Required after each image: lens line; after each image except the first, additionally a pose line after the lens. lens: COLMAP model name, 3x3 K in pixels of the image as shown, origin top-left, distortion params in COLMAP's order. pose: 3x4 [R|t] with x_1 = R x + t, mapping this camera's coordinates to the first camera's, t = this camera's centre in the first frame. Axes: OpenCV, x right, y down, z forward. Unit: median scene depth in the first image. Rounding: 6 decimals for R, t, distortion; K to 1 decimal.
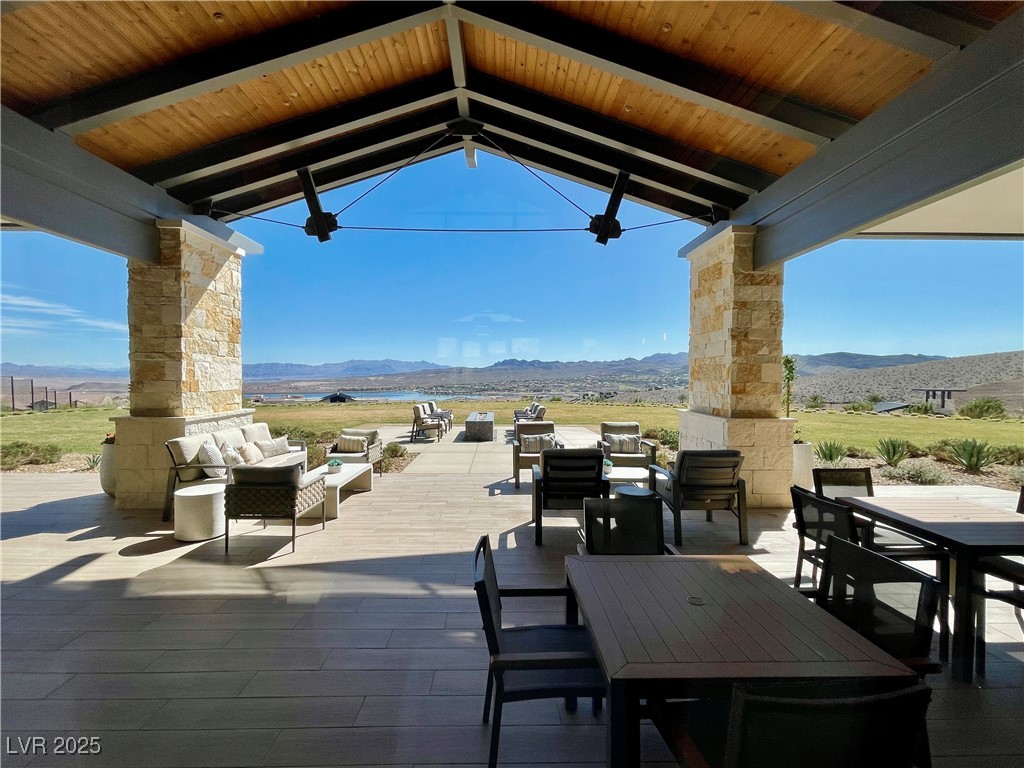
lens RADIAL K [[430.1, 0, 510.6], [0, 430.1, 382.0], [0, 0, 1]] dist [-0.001263, -0.000088]
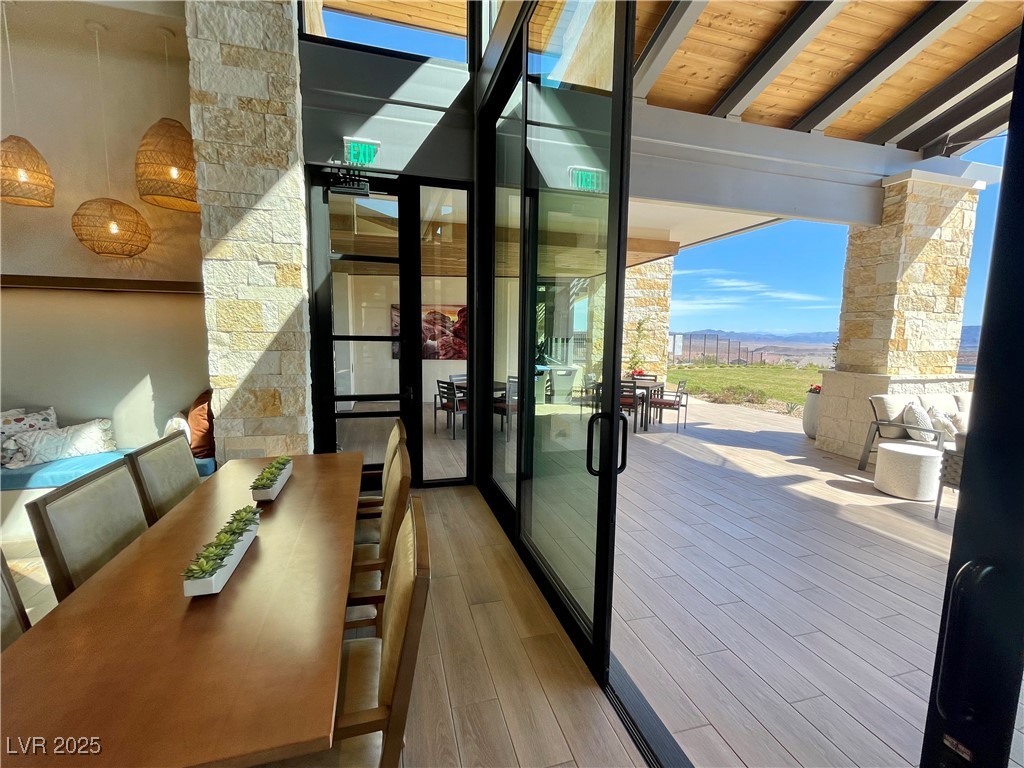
lens RADIAL K [[430.1, 0, 506.9], [0, 430.1, 383.9], [0, 0, 1]] dist [-0.001263, -0.000088]
pose [[0.246393, 0.107831, -0.963153, -0.012312], [-0.026532, 0.994169, 0.104516, 0.020316], [0.968807, -0.000197, 0.247817, -0.109853]]
